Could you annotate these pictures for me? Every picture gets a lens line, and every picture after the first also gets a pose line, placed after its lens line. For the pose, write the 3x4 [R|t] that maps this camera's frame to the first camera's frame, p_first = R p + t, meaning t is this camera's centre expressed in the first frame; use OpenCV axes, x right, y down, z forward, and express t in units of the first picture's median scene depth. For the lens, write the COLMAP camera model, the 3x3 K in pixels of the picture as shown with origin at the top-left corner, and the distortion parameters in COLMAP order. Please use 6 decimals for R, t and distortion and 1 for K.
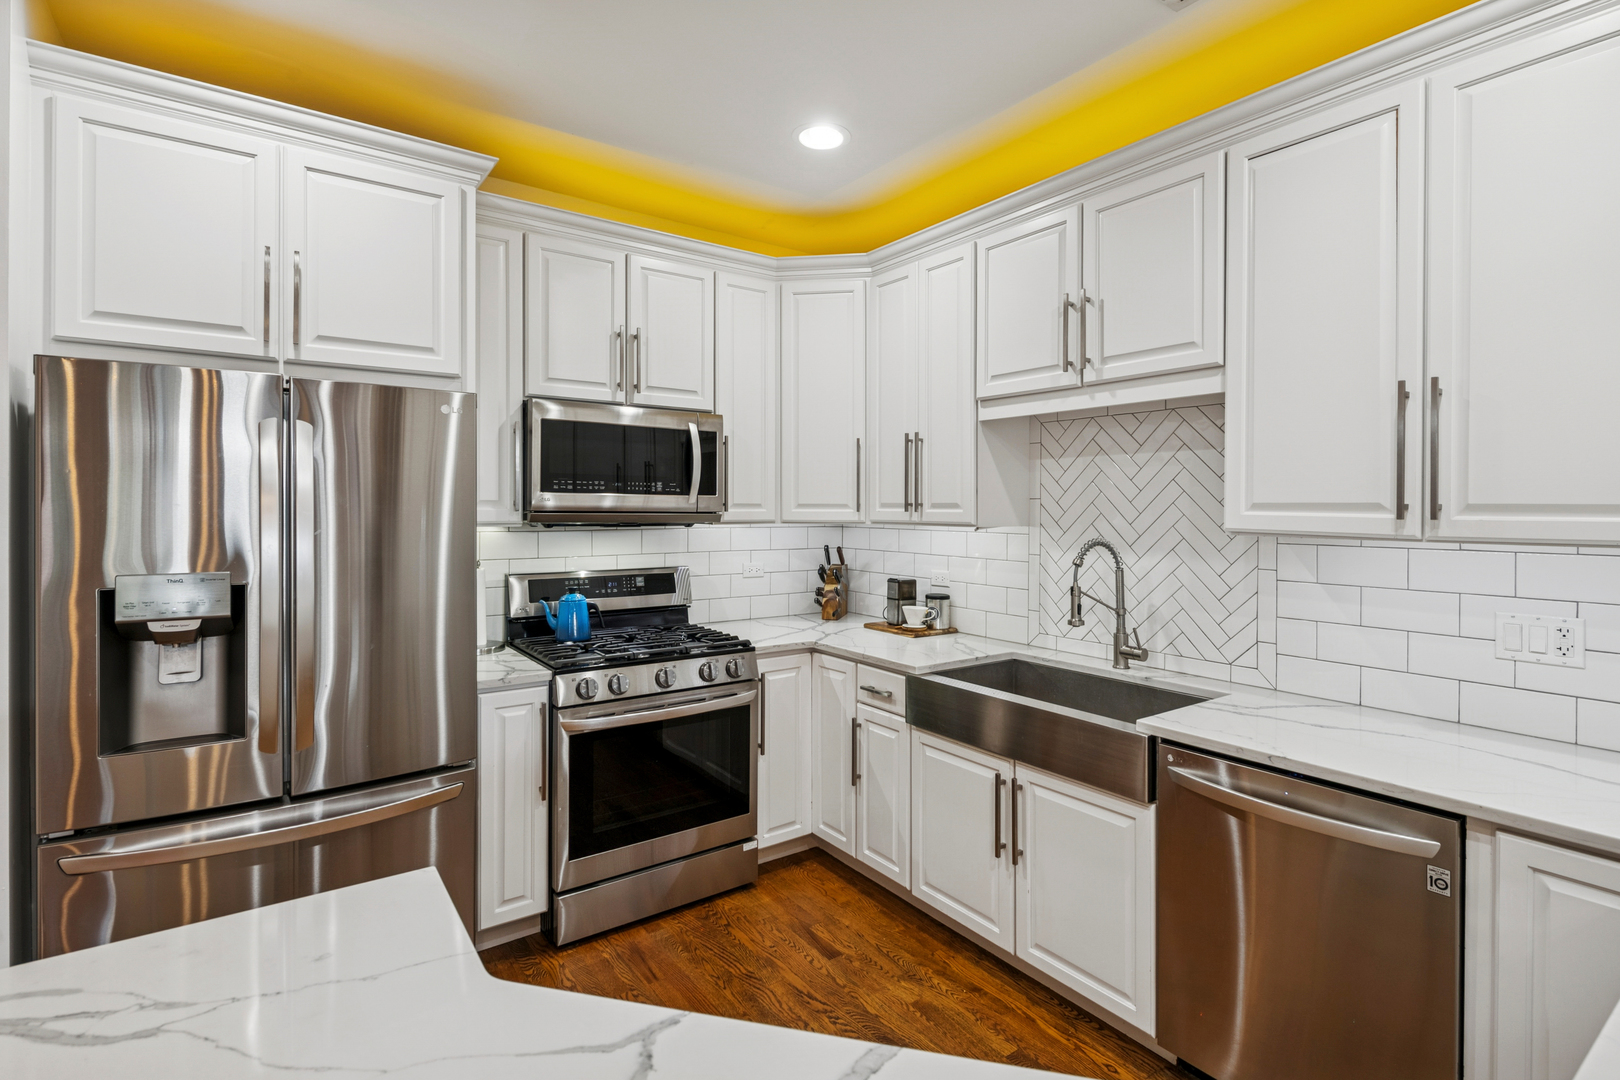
lens RADIAL K [[780.2, 0, 815.8], [0, 780.2, 510.9], [0, 0, 1]] dist [-0.001249, -0.000801]
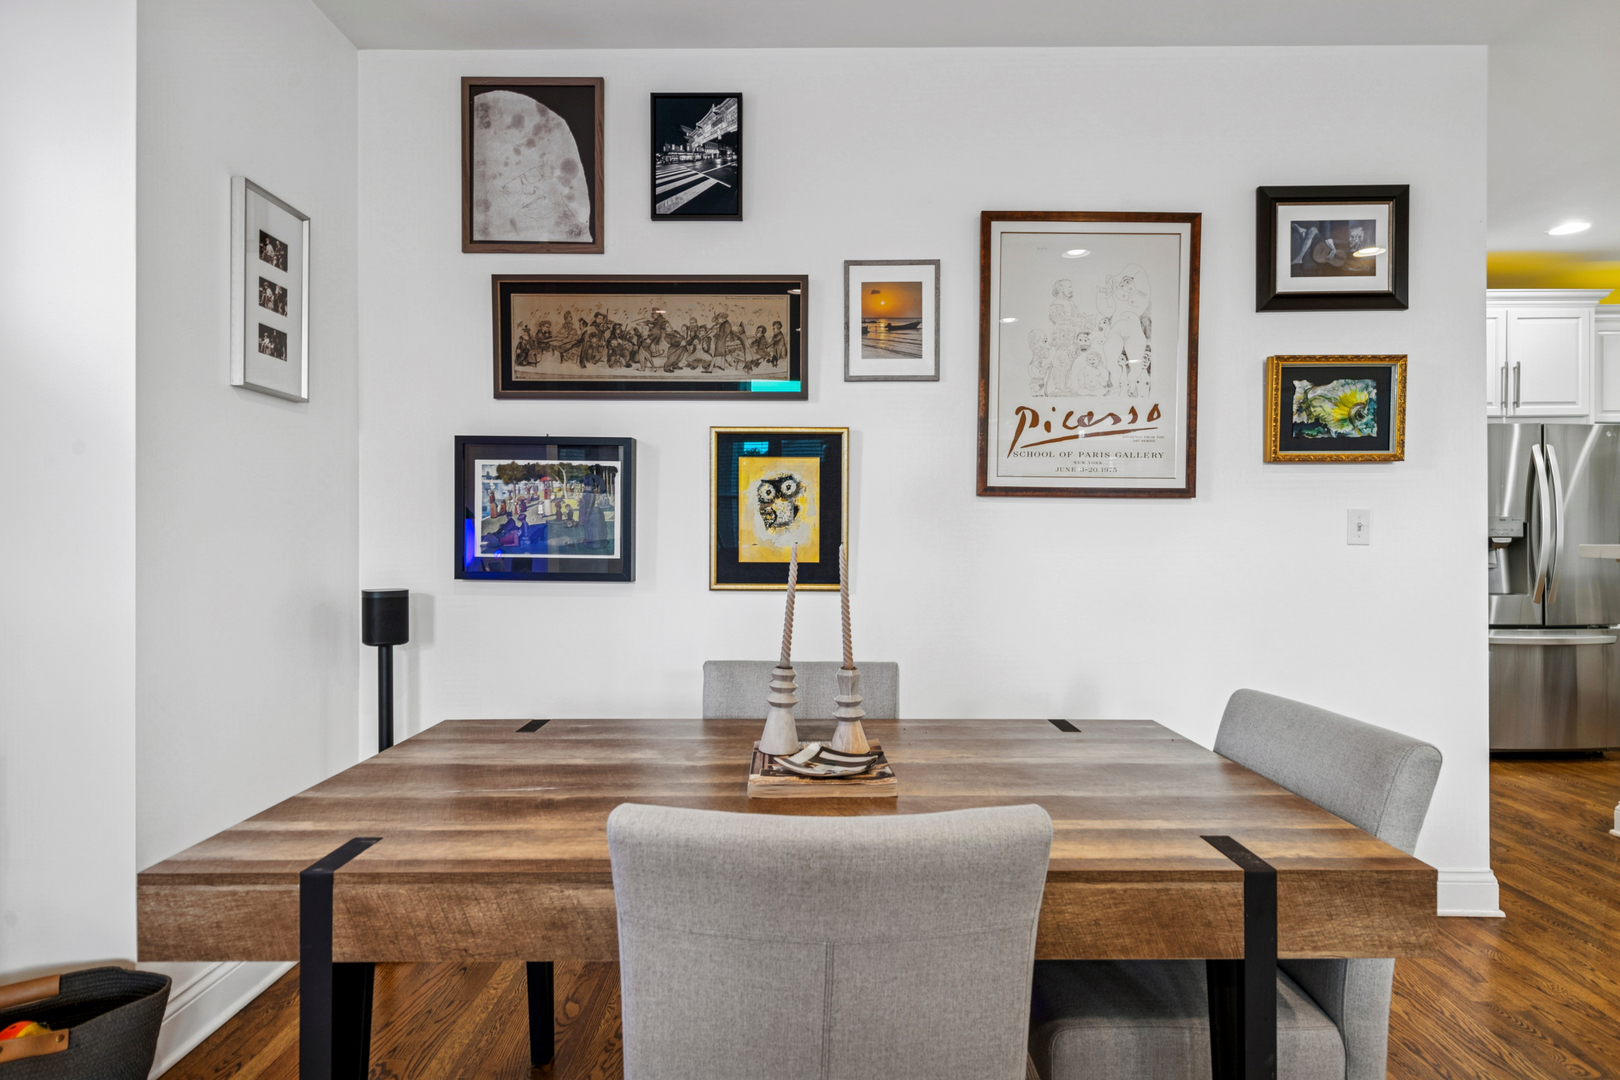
lens RADIAL K [[827.2, 0, 816.3], [0, 827.2, 542.9], [0, 0, 1]] dist [0.015938, -0.012437]
pose [[0.817105, -0.004150, -0.576475, -0.722812], [0.003020, 0.999991, -0.002919, 0.107517], [0.576482, 0.000644, 0.817110, -1.416204]]
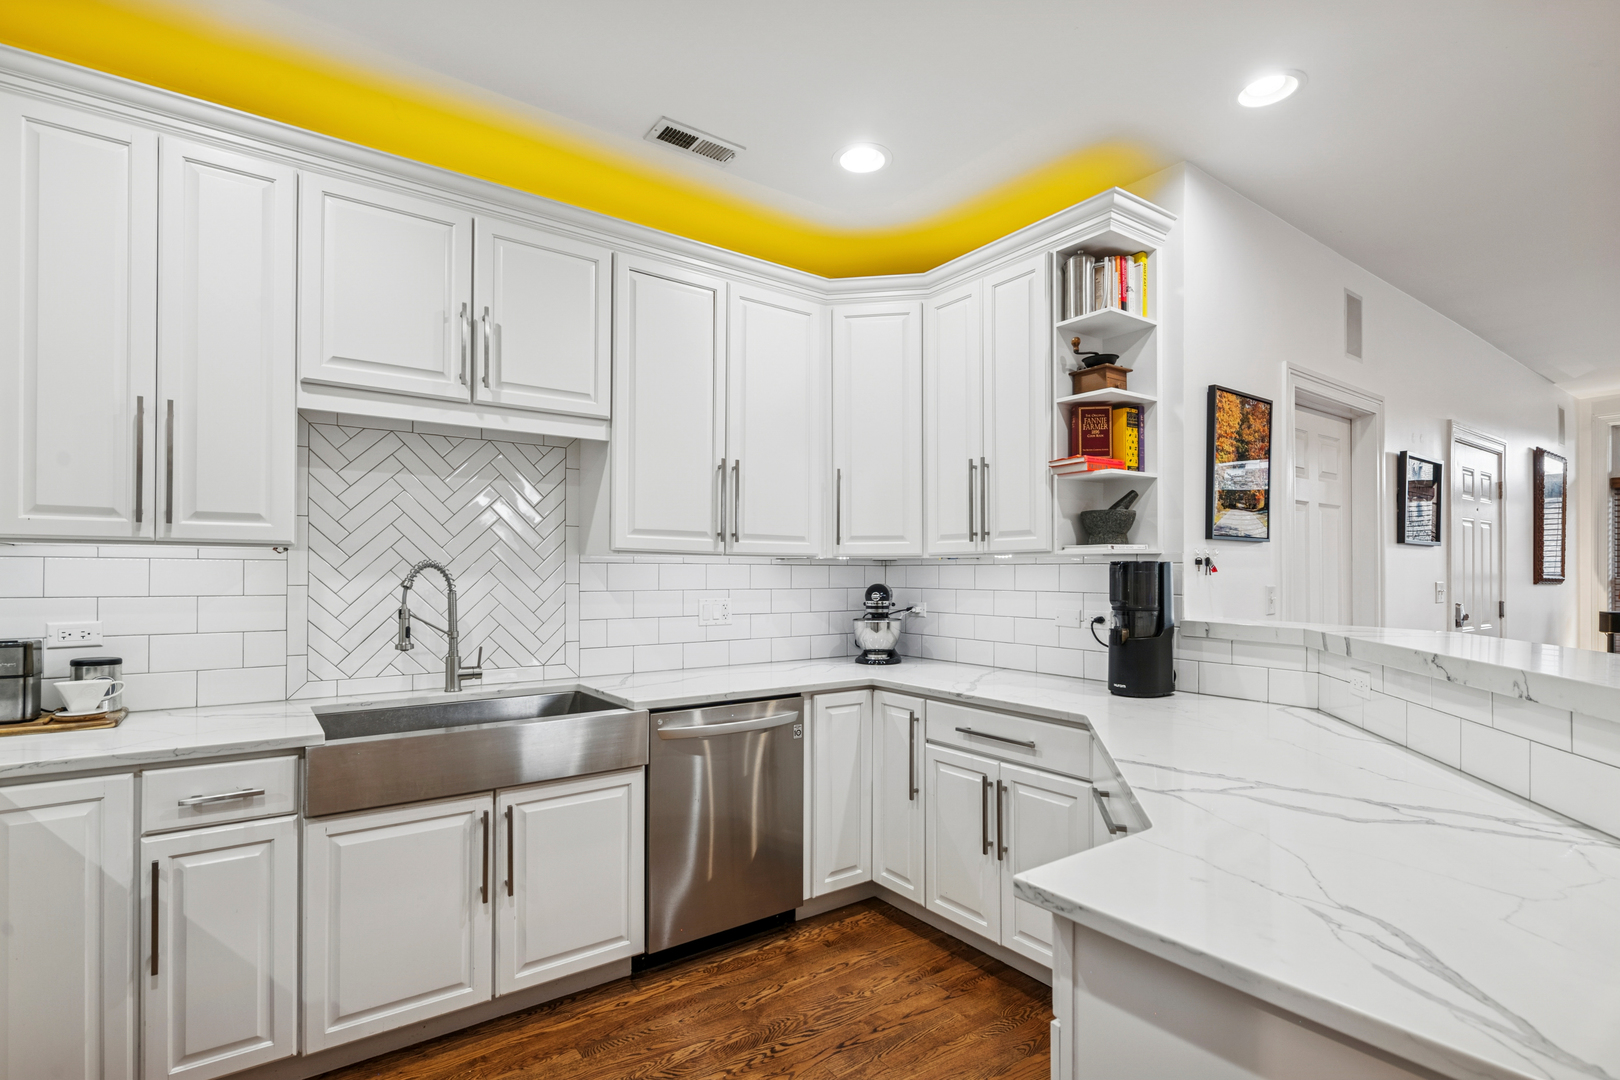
lens RADIAL K [[786.4, 0, 813.7], [0, 786.4, 570.7], [0, 0, 1]] dist [0.001348, -0.000379]
pose [[-0.012784, -0.000847, 0.999918, -0.614825], [0.001708, 0.999998, 0.000869, 0.047397], [-0.999917, 0.001719, -0.012782, 0.551047]]
